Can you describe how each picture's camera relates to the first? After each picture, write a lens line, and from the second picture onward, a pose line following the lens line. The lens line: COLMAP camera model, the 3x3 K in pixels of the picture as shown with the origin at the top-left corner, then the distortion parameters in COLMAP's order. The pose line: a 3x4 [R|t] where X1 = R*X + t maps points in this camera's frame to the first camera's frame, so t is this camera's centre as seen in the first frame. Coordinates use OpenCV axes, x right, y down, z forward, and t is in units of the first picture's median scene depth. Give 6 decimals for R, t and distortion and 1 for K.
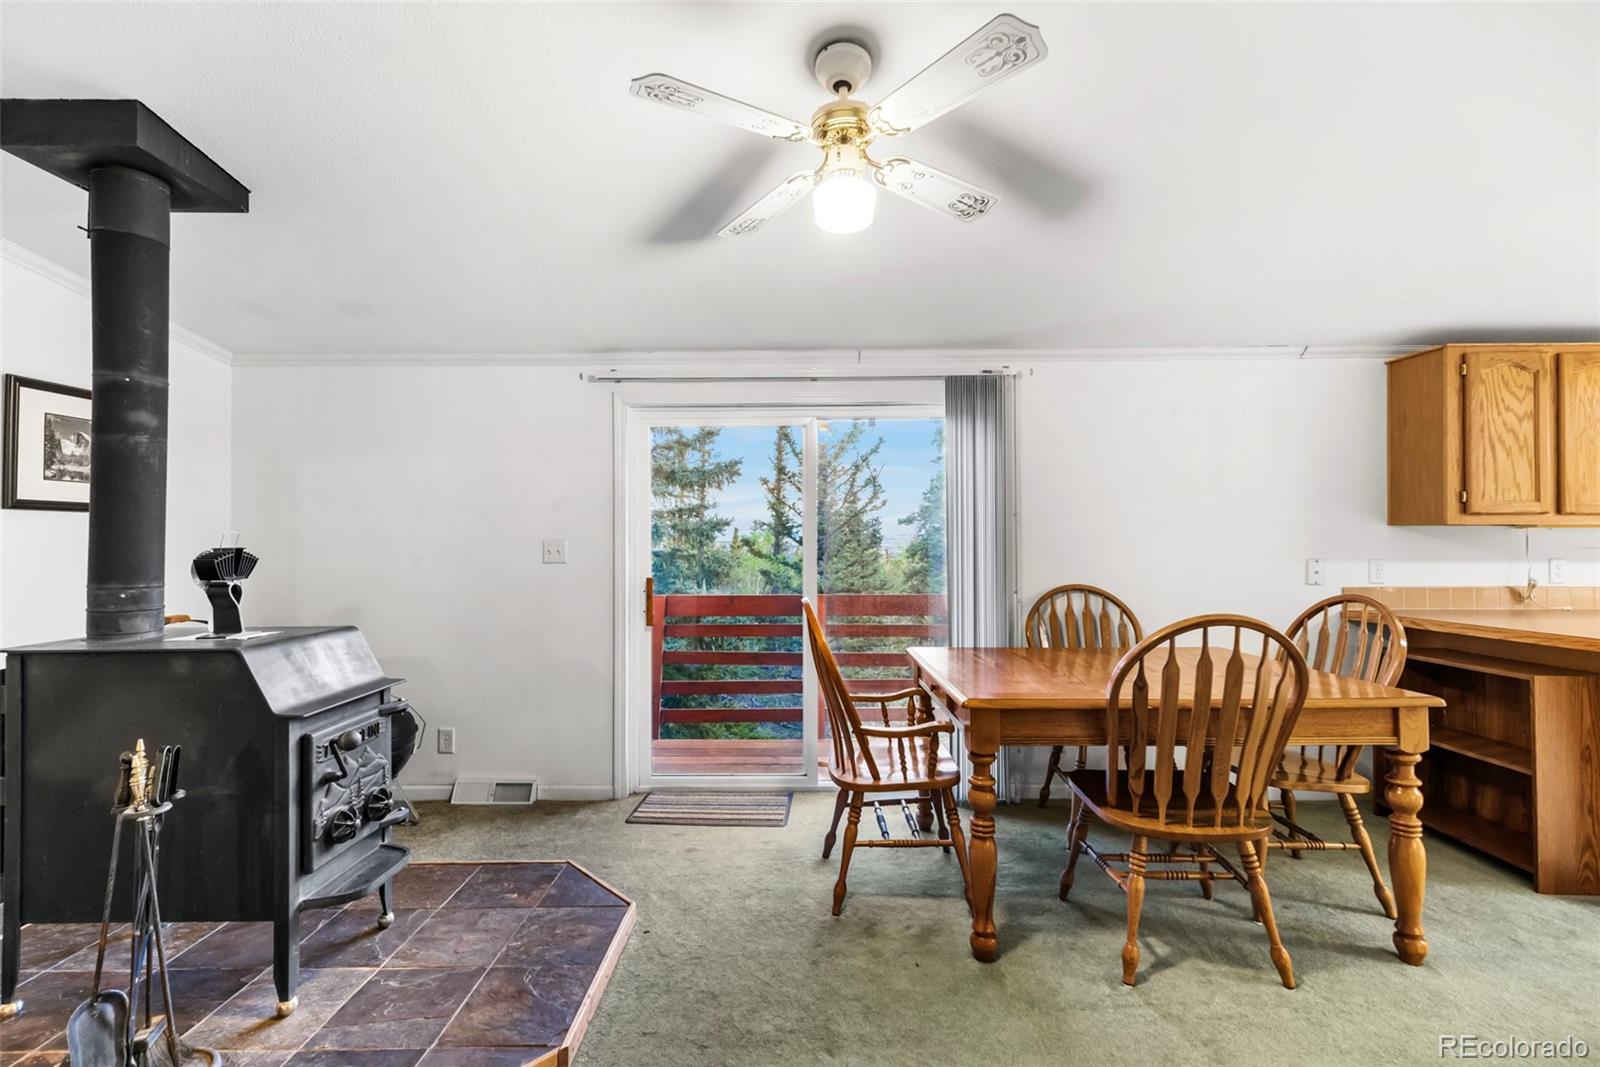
lens RADIAL K [[699.2, 0, 797.9], [0, 699.2, 535.0], [0, 0, 1]] dist [0.009964, 0.000562]
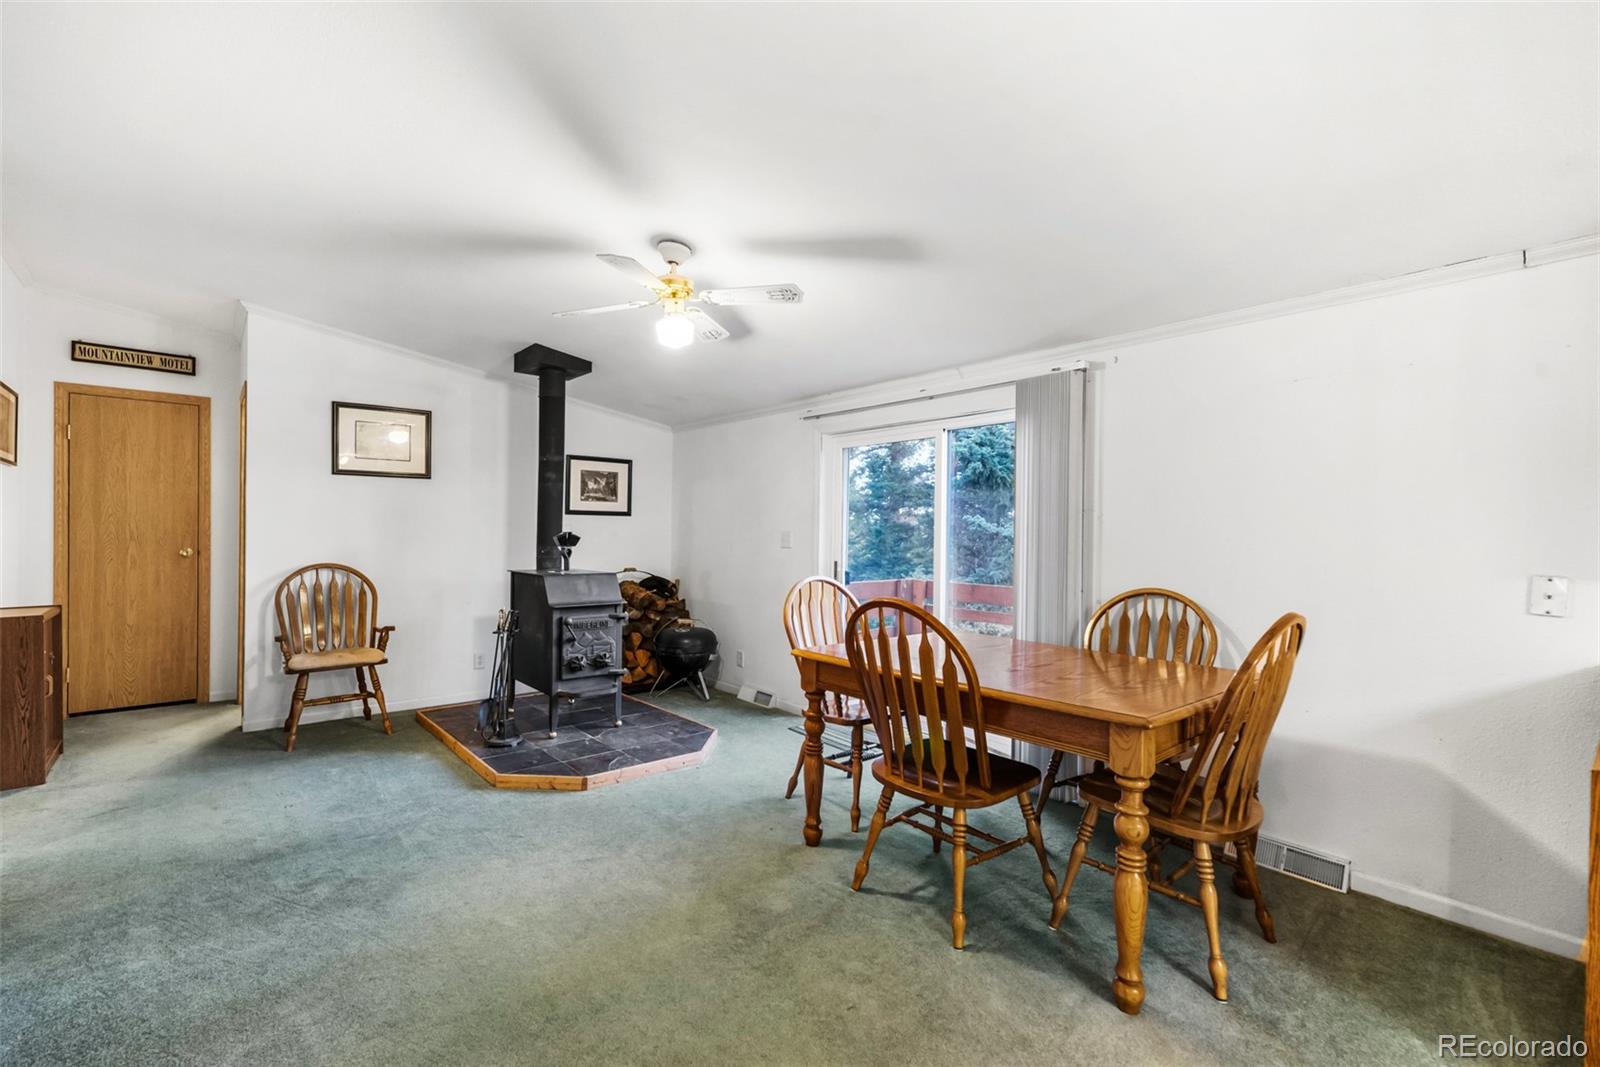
lens RADIAL K [[699.2, 0, 797.9], [0, 699.2, 535.0], [0, 0, 1]] dist [0.009964, 0.000562]
pose [[0.662153, 0.015593, -0.749206, 0.855422], [-0.010624, 0.999878, 0.011421, -0.003731], [0.749293, 0.000397, 0.662238, 0.061133]]
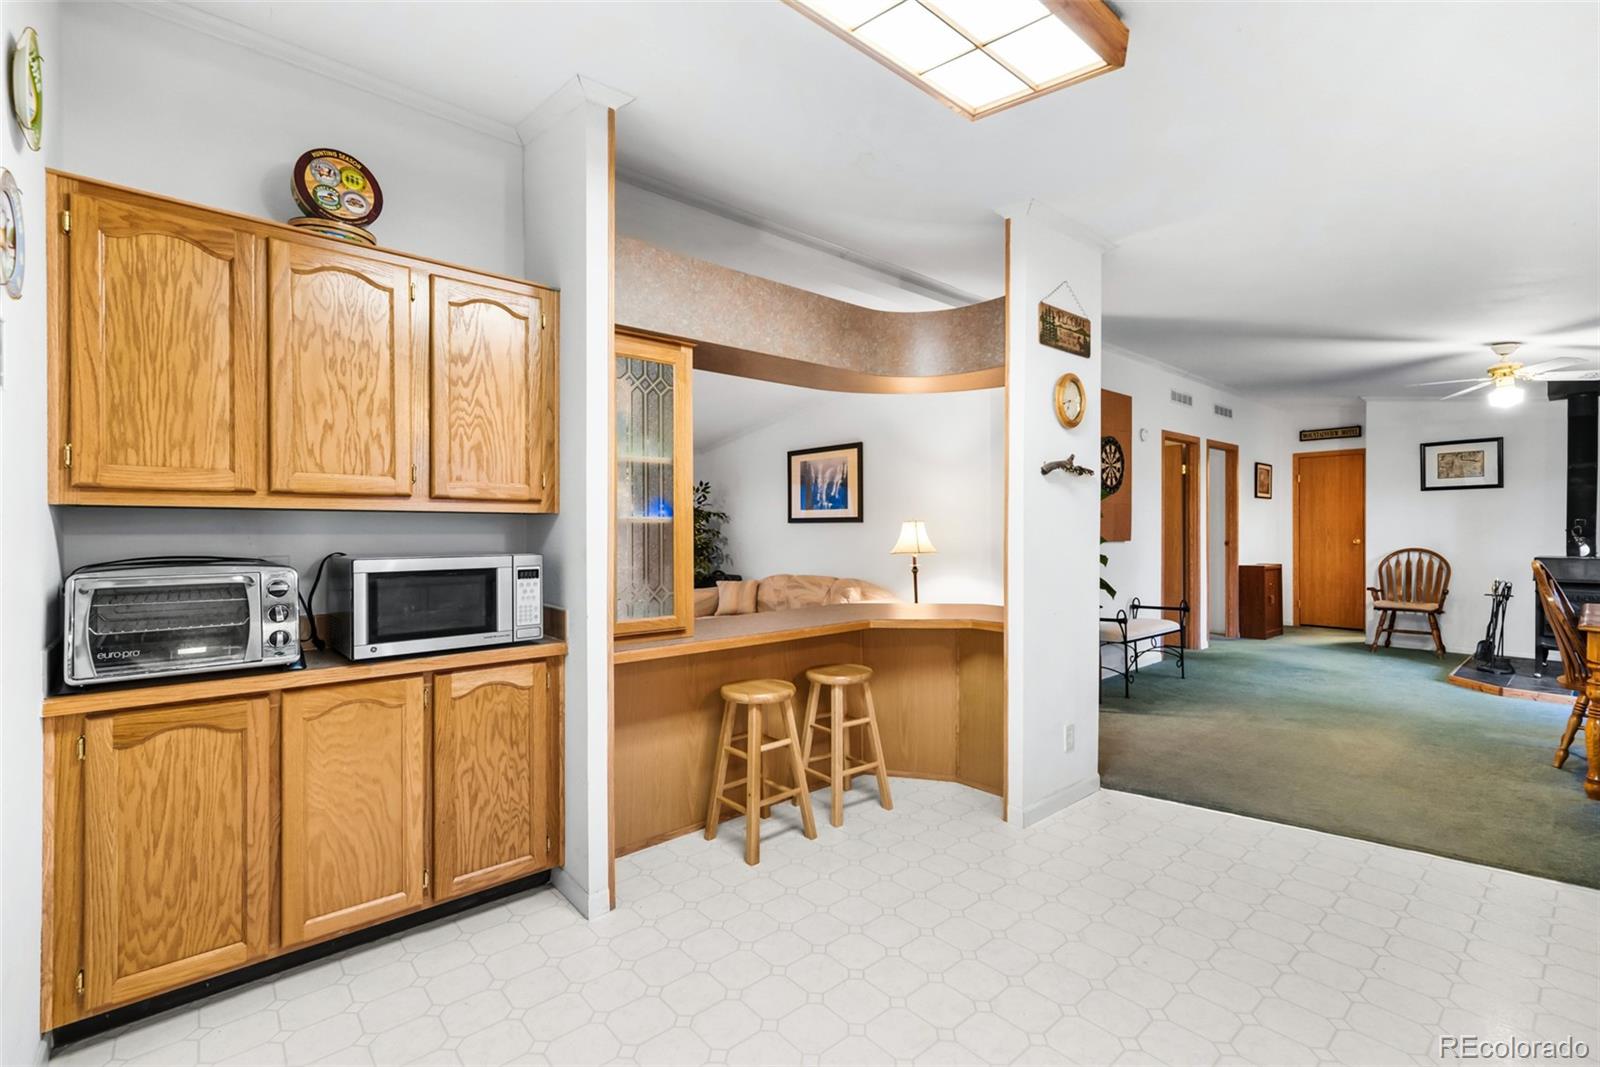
lens RADIAL K [[692.1, 0, 800.0], [0, 692.1, 533.5], [0, 0, 1]] dist [0.008503, 0.000469]
pose [[-0.749444, 0.010694, -0.661981, 2.123756], [0.010354, 0.999937, 0.004431, 0.003660], [0.661986, -0.003533, -0.749508, 0.674803]]
